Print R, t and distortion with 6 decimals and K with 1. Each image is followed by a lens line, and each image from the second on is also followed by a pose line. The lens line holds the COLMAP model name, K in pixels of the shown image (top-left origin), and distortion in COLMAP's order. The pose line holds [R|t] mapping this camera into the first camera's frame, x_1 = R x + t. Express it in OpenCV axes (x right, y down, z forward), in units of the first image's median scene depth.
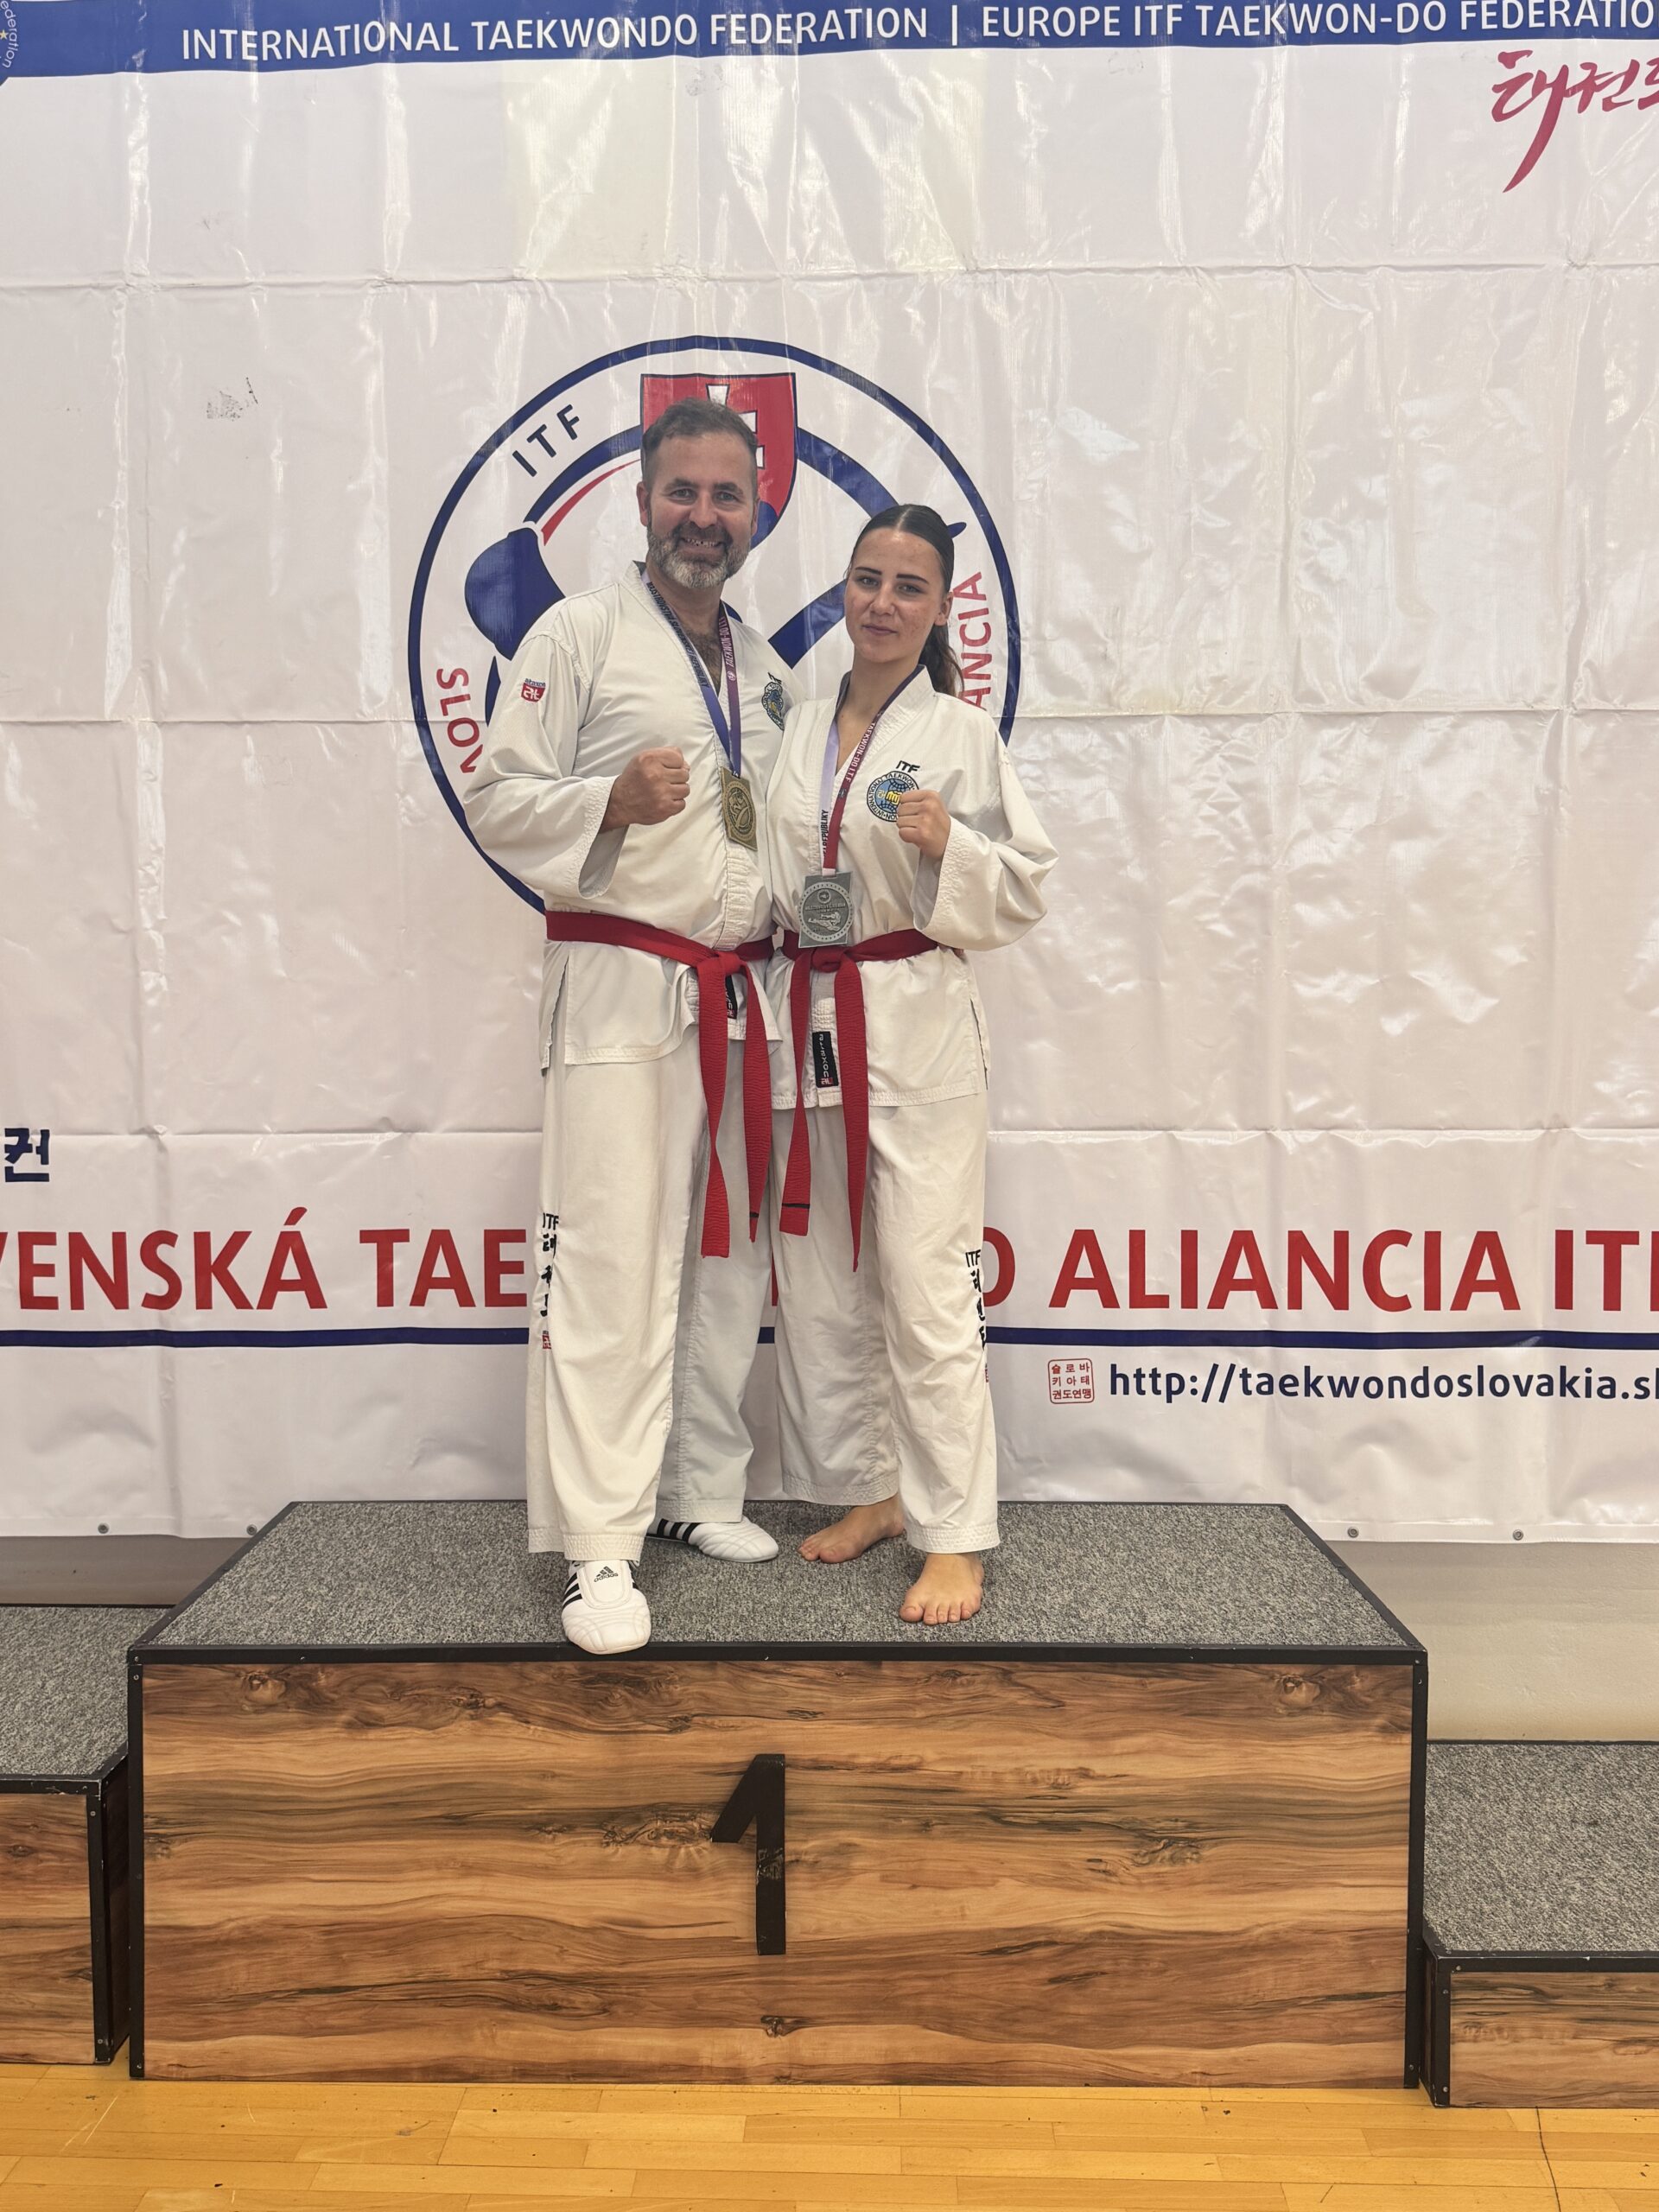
lens RADIAL K [[1928.3, 0, 863.0], [0, 1928.3, 1115.8], [0, 0, 1]] dist [0.112749, -0.189121]
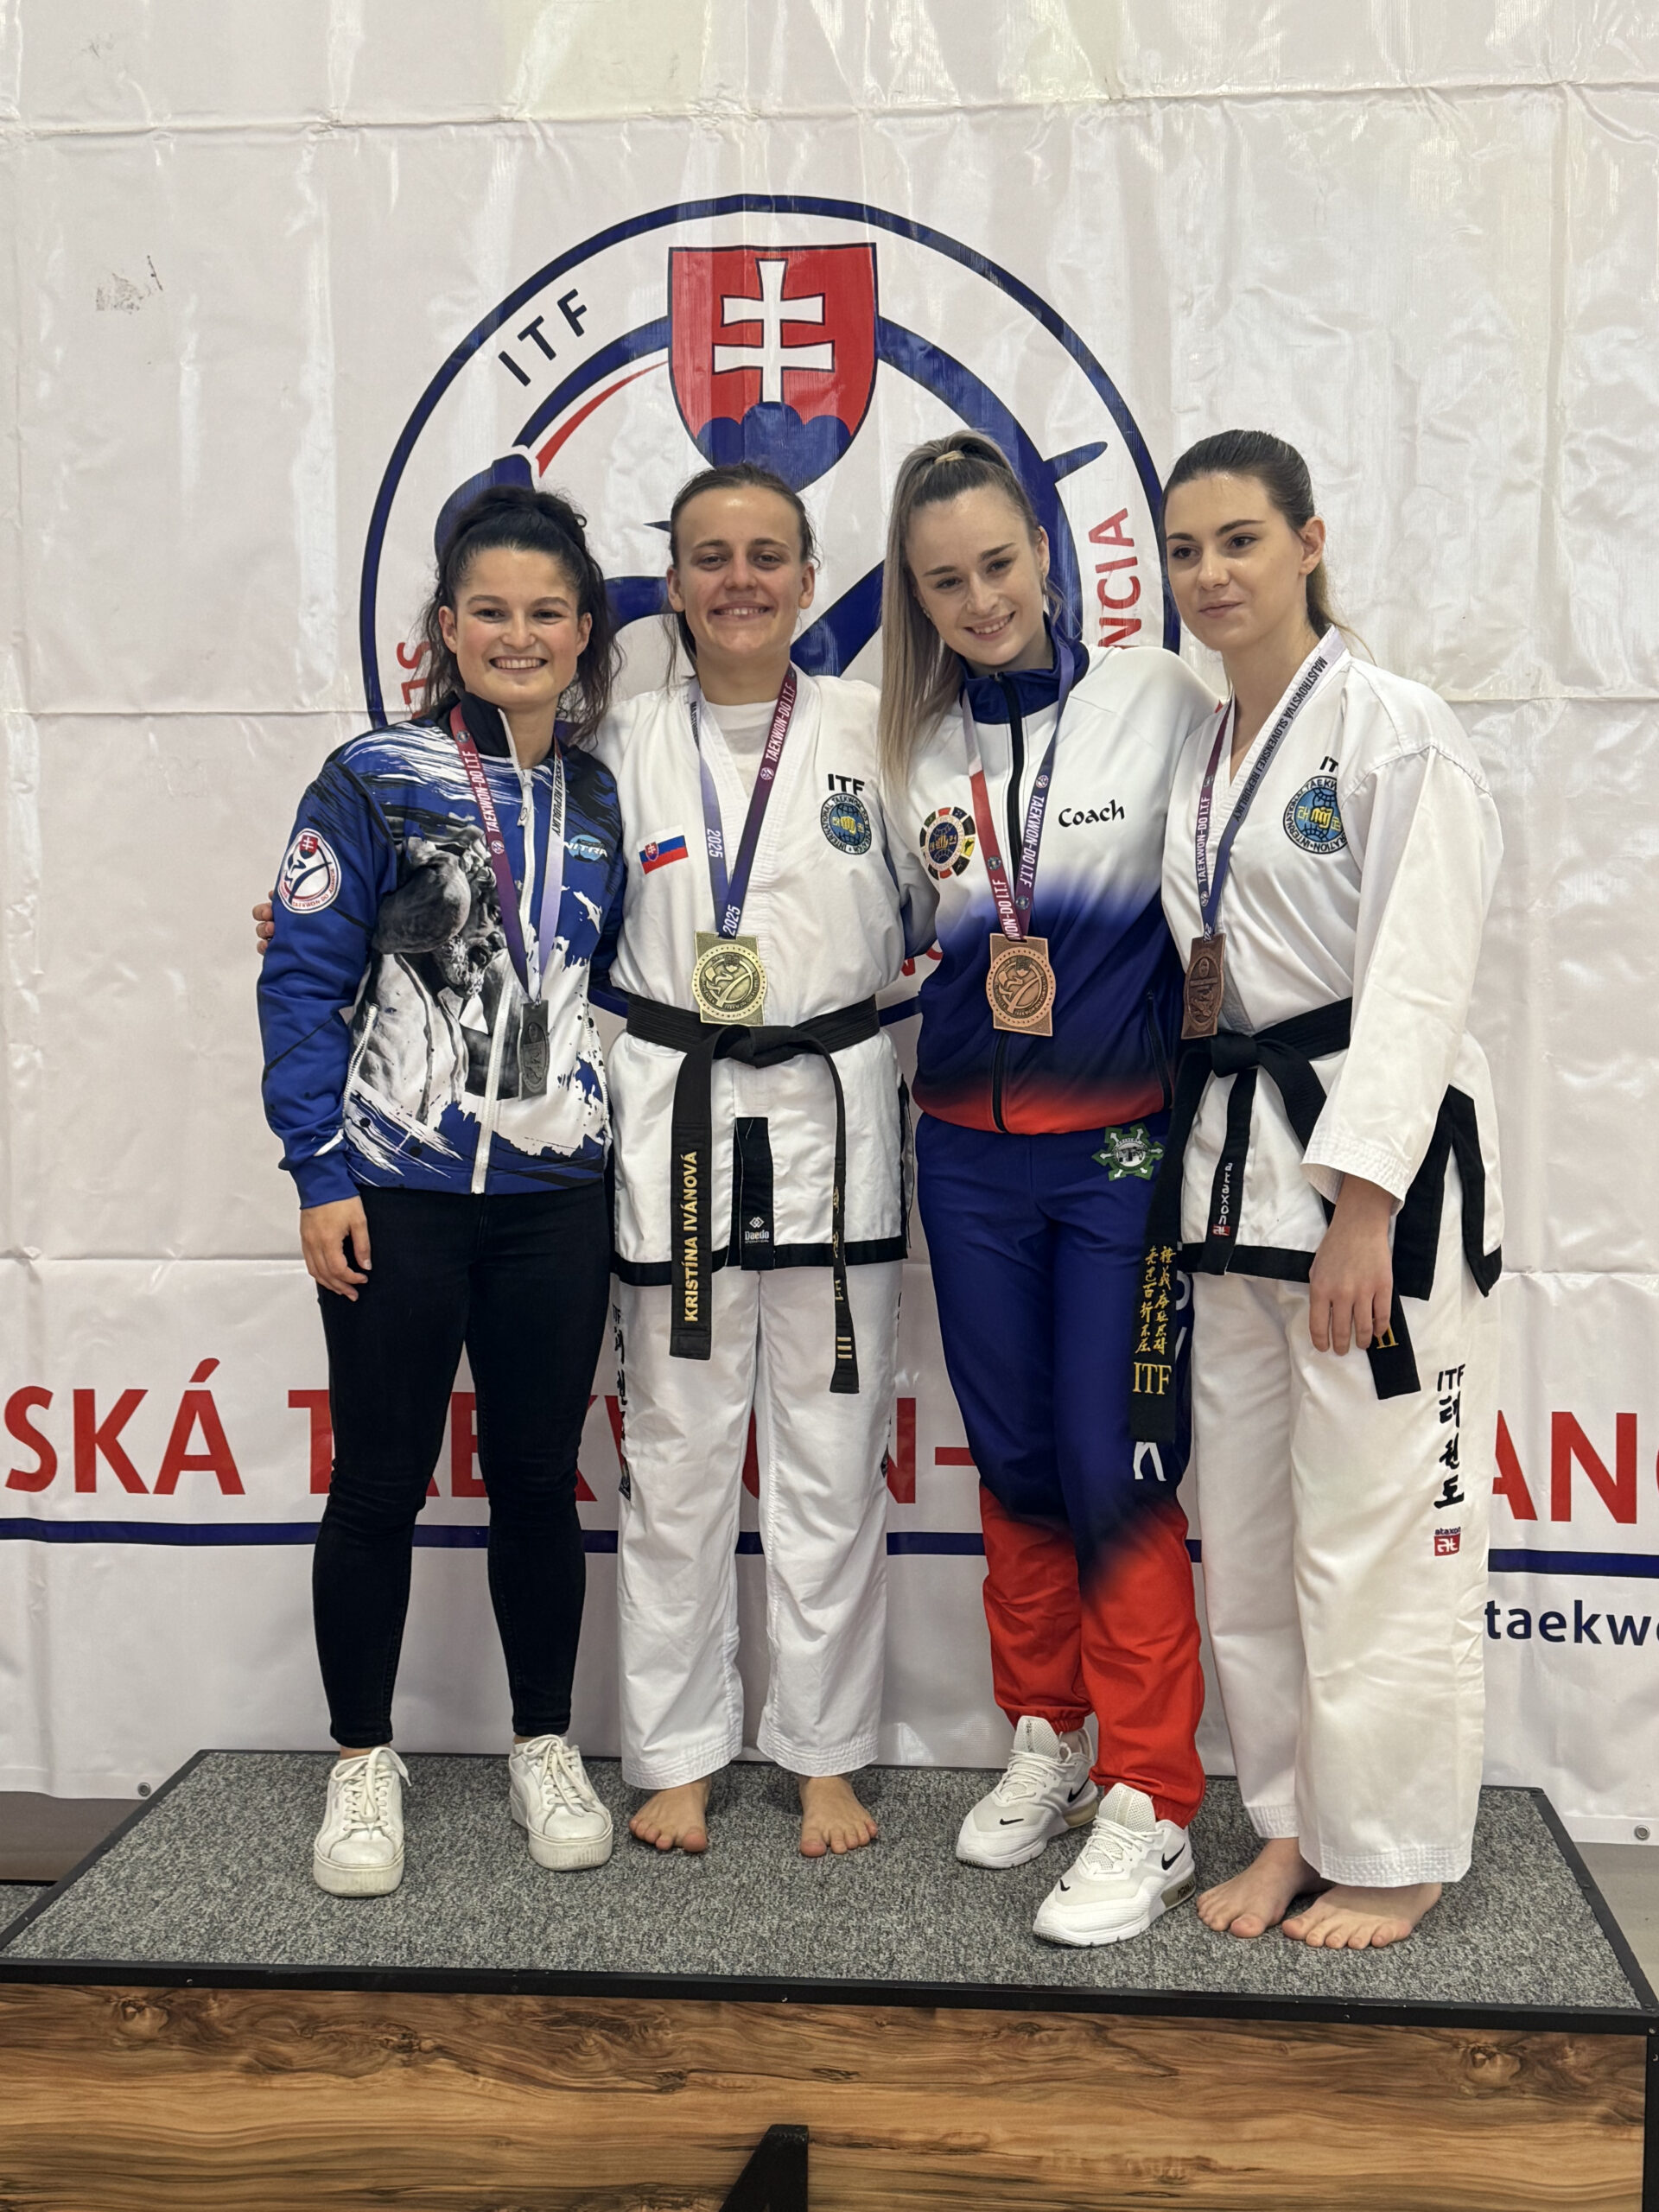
lens RADIAL K [[2994.7, 0, 918.2], [0, 2994.7, 1097.4], [0, 0, 1]] dist [0.093399, 0.000000]
pose [[0.996711, 0.006719, -0.080761, 0.076667], [-0.006279, 0.999964, 0.005701, -0.064814], [0.080796, -0.005175, 0.996717, -0.138701]]
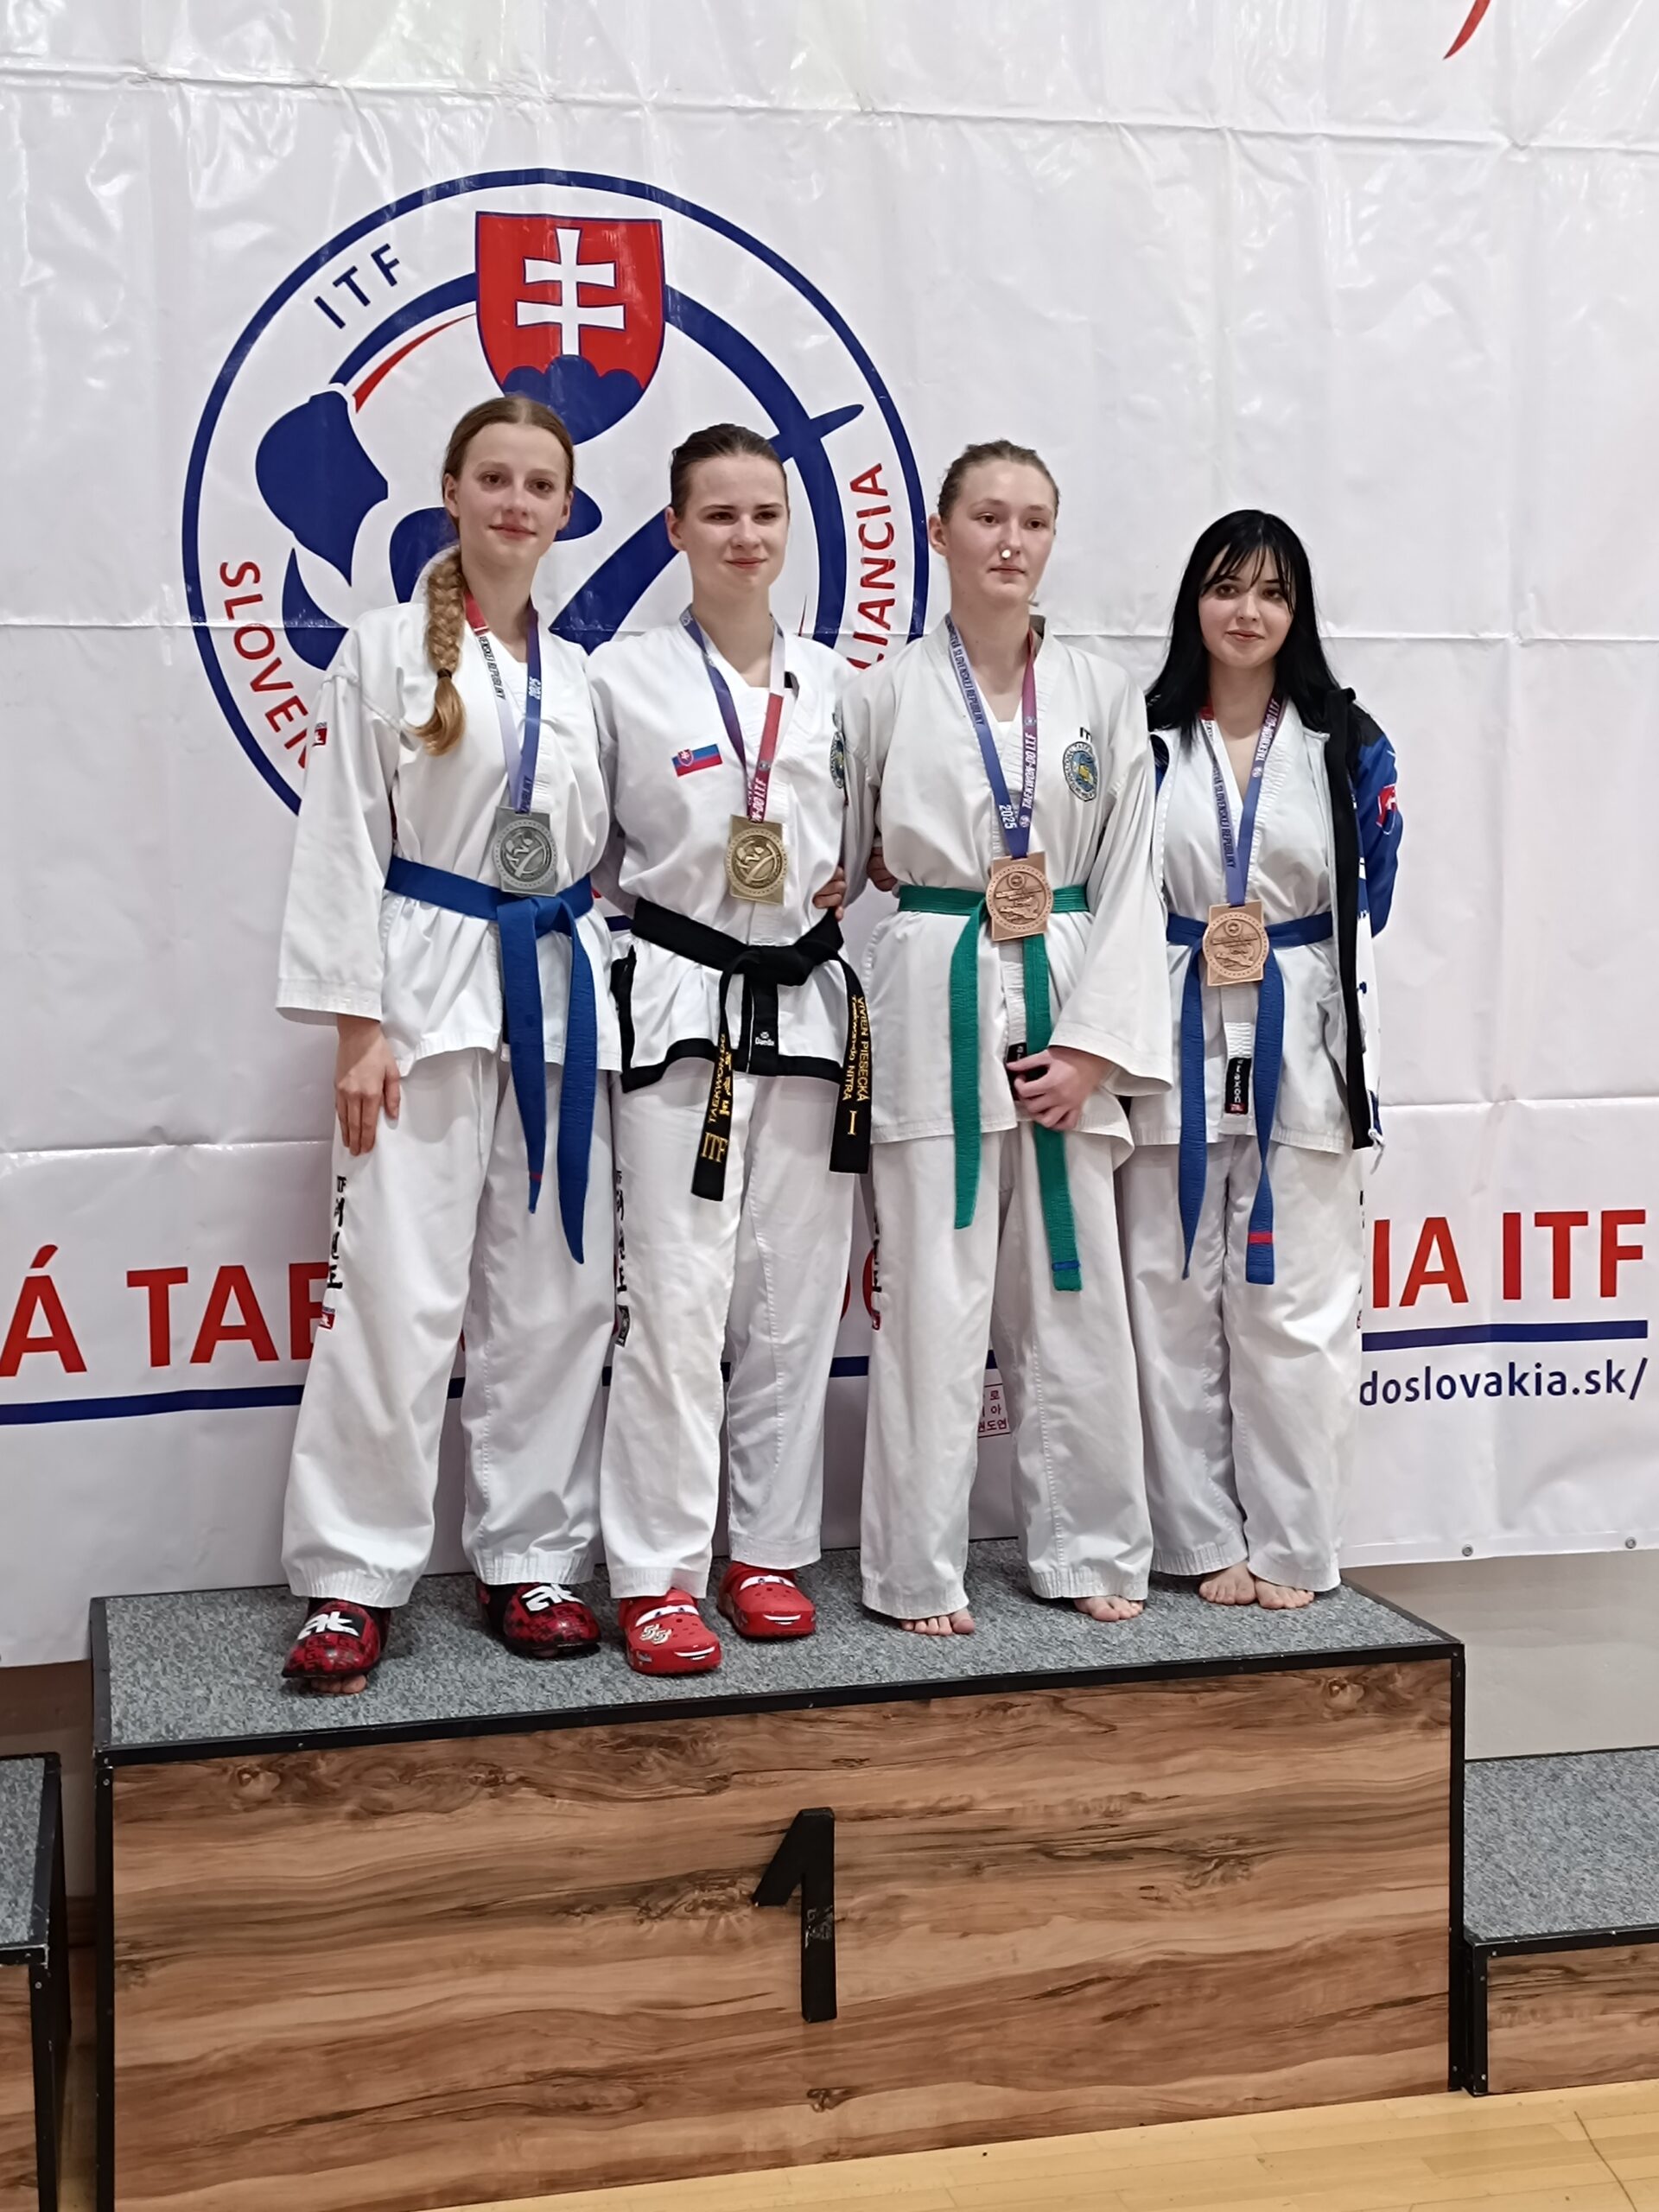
lens RADIAL K [[3404.2, 0, 938.0], [0, 3404.2, 1141.7], [0, 0, 1]] dist [0.062841, 0.000000]
pose [[0.957153, -0.030373, 0.287987, -0.359625], [0.023341, 0.999340, 0.027822, -0.024884], [-0.288642, -0.019908, 0.957230, -0.447258]]
